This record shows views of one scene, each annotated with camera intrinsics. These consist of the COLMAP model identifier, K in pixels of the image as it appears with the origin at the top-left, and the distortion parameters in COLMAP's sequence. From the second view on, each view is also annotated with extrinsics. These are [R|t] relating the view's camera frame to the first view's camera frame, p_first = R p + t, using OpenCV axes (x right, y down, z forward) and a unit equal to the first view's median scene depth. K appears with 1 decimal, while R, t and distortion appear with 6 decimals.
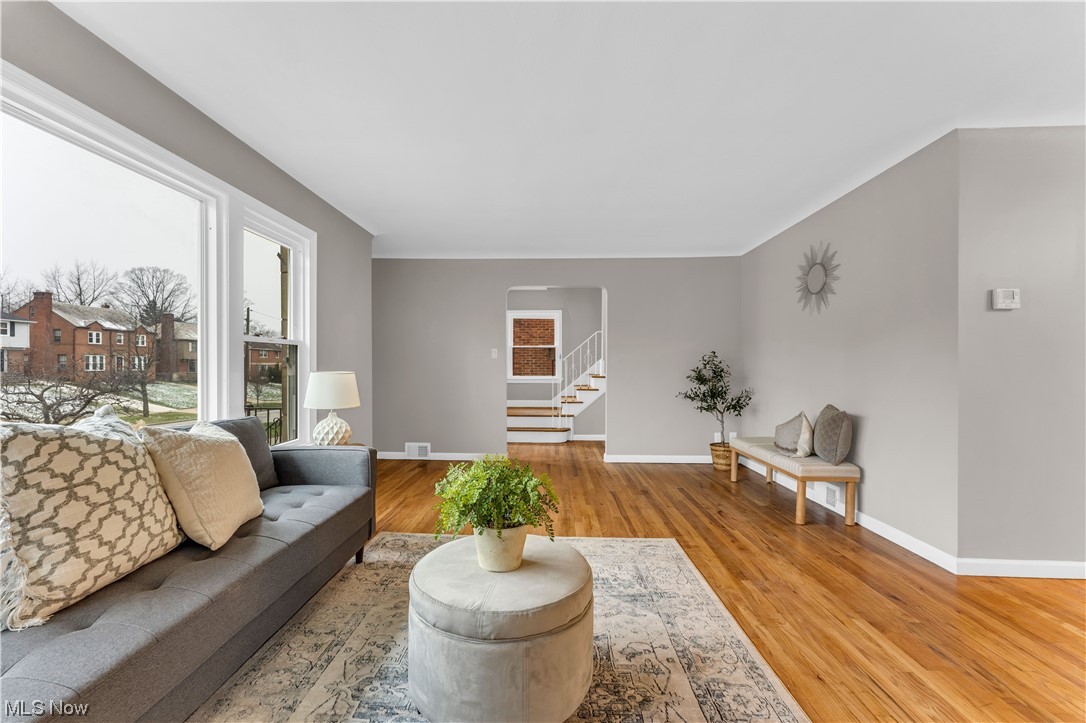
lens RADIAL K [[436.4, 0, 534.1], [0, 436.4, 367.1], [0, 0, 1]] dist [0.001622, 0.000200]
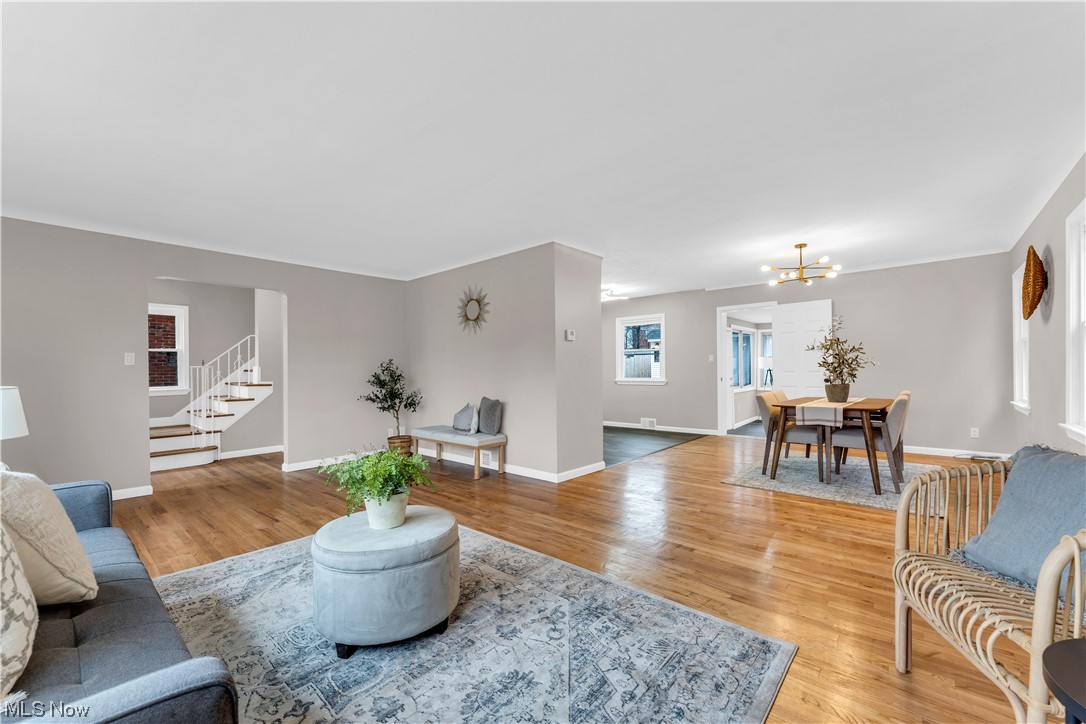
lens RADIAL K [[437.1, 0, 537.0], [0, 437.1, 366.3], [0, 0, 1]] dist [-0.002979, -0.000276]
pose [[0.637525, -0.003272, 0.770423, -0.353058], [0.014373, 0.999867, -0.007647, -0.003315], [-0.770296, 0.015948, 0.637487, -0.082063]]
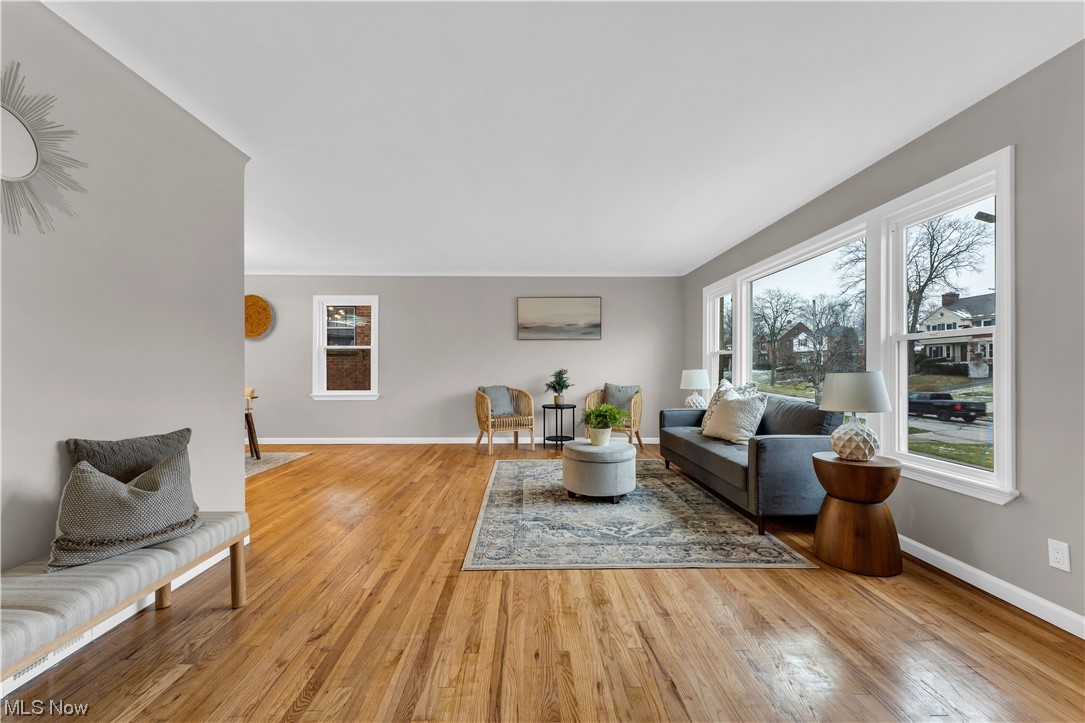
lens RADIAL K [[434.7, 0, 535.6], [0, 434.7, 366.8], [0, 0, 1]] dist [-0.000620, -0.000438]
pose [[-0.998404, -0.005578, -0.056205, 0.191336], [-0.005714, 0.999981, 0.002252, 0.000593], [0.056191, 0.002570, -0.998417, 1.530972]]
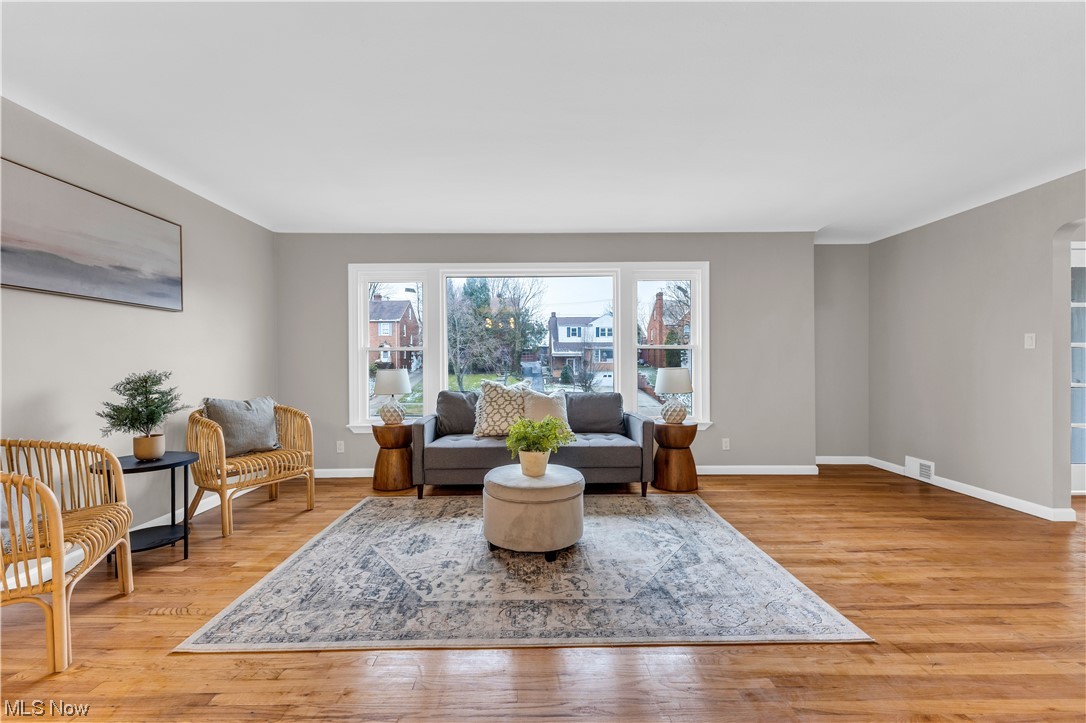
lens RADIAL K [[437.1, 0, 537.0], [0, 437.1, 365.8], [0, 0, 1]] dist [-0.002979, -0.000276]
pose [[0.045774, 0.000773, -0.998952, 0.761331], [0.002557, 0.999996, 0.000891, 0.002088], [0.998949, -0.002595, 0.045772, 0.412128]]
